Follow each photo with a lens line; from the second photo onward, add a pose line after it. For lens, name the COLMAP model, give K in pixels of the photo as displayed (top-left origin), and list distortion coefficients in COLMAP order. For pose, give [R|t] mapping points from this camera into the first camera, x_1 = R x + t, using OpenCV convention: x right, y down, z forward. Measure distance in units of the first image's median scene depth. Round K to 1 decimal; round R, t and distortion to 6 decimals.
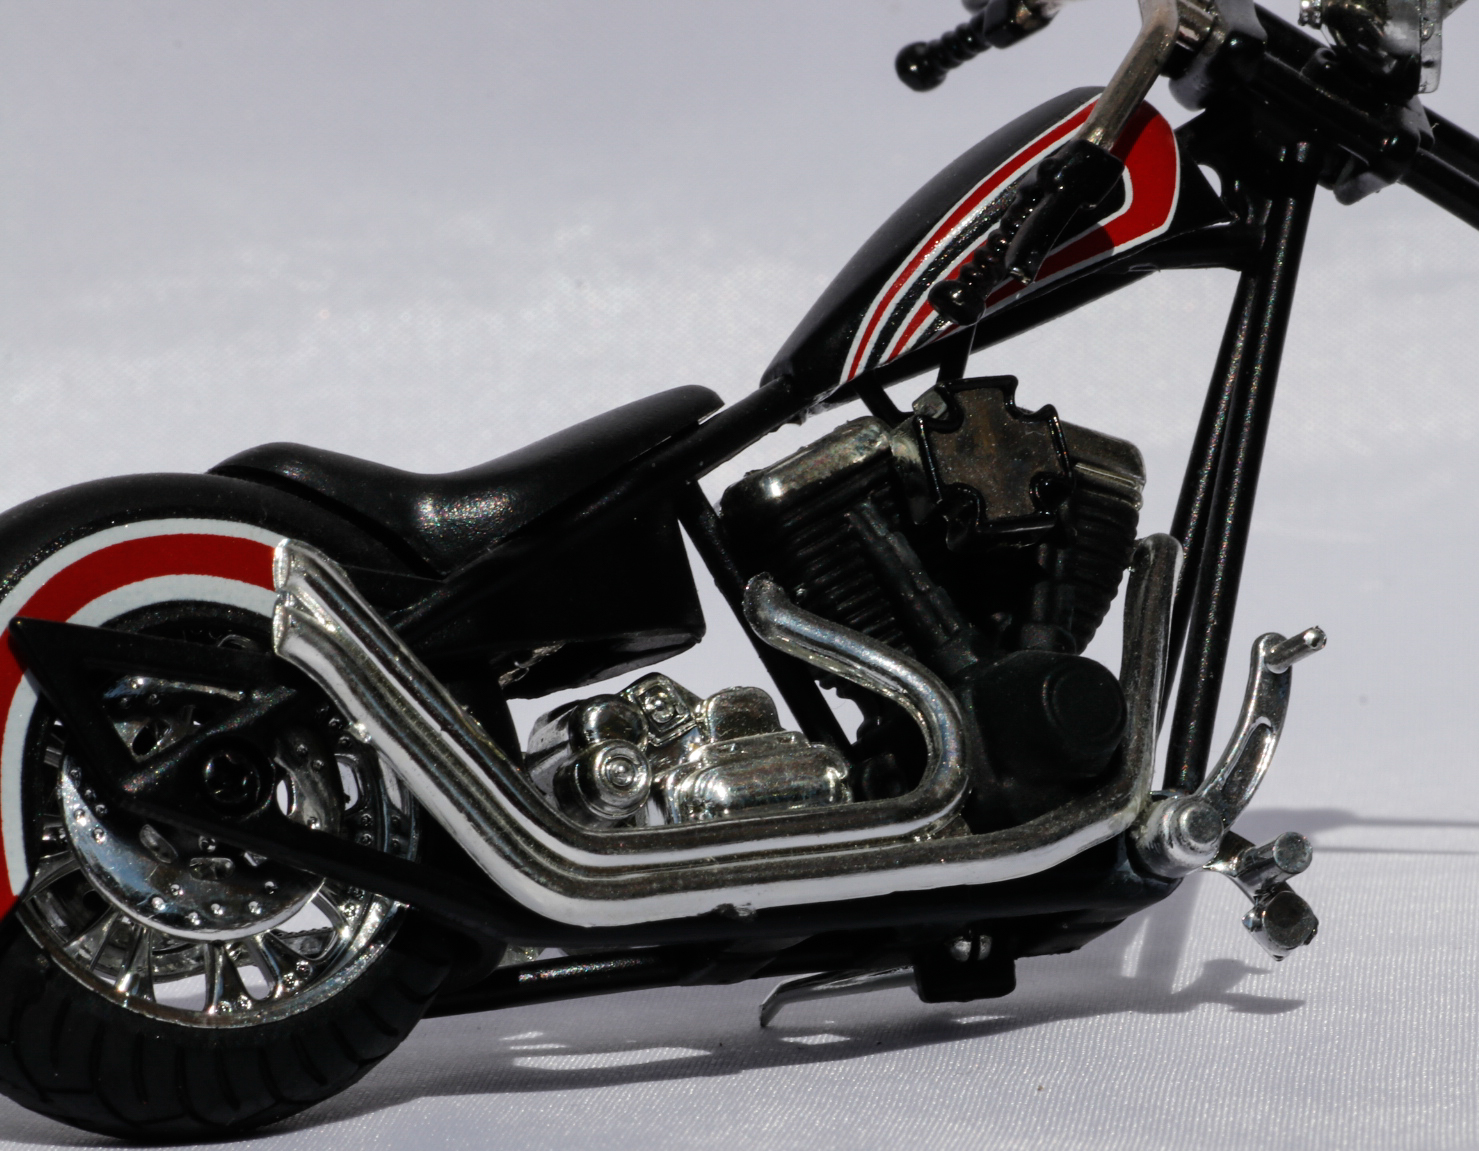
lens RADIAL K [[8906.7, 0, 739.8], [0, 8906.7, 576.4], [0, 0, 1]] dist [-0.041087, 0.000000]
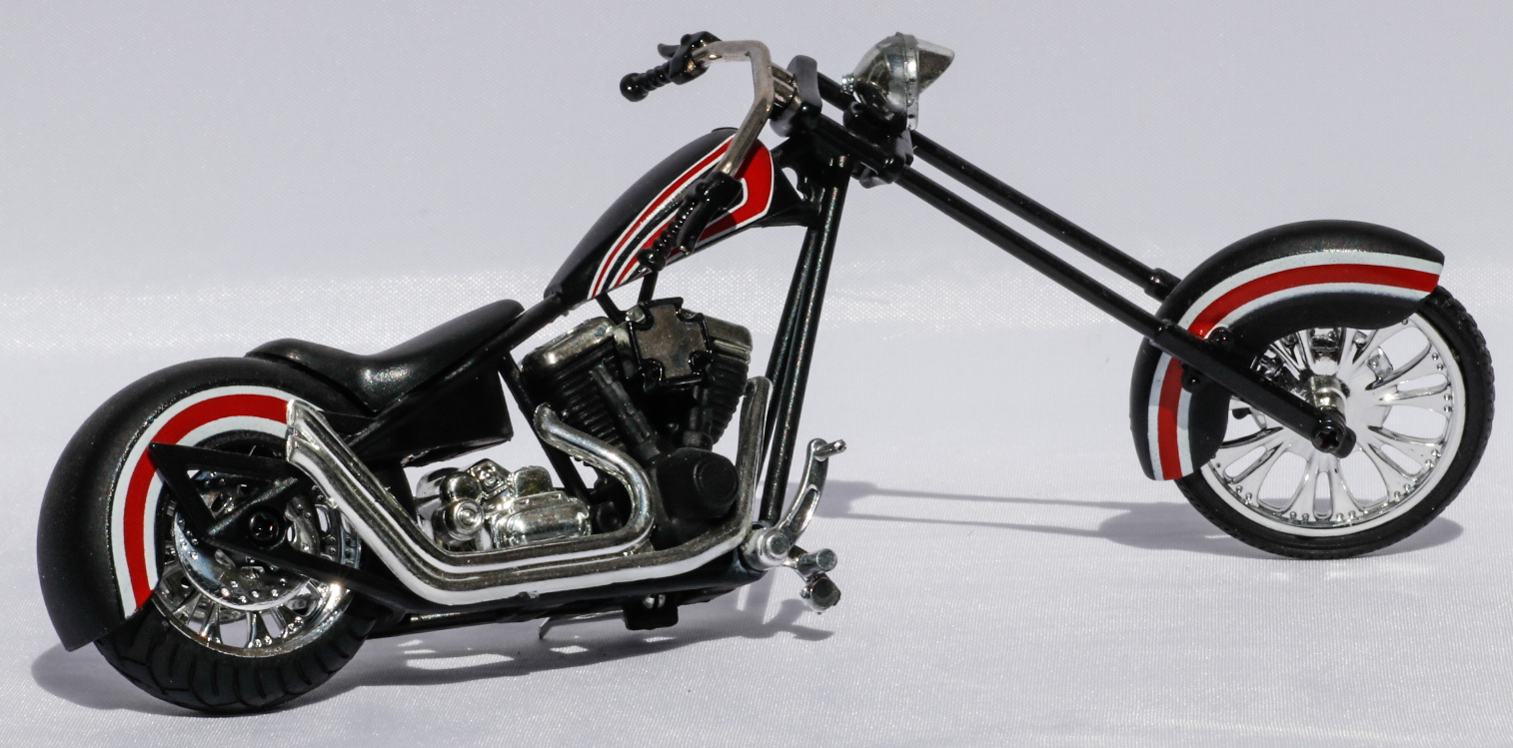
lens RADIAL K [[7120.7, 0, 756.5], [0, 7120.7, 374.3], [0, 0, 1]] dist [-0.516468, 0.000000]
pose [[0.999227, 0.011880, 0.037461, -0.008908], [-0.014112, 0.998105, 0.059895, -0.096317], [-0.036679, -0.060378, 0.997501, -0.481845]]
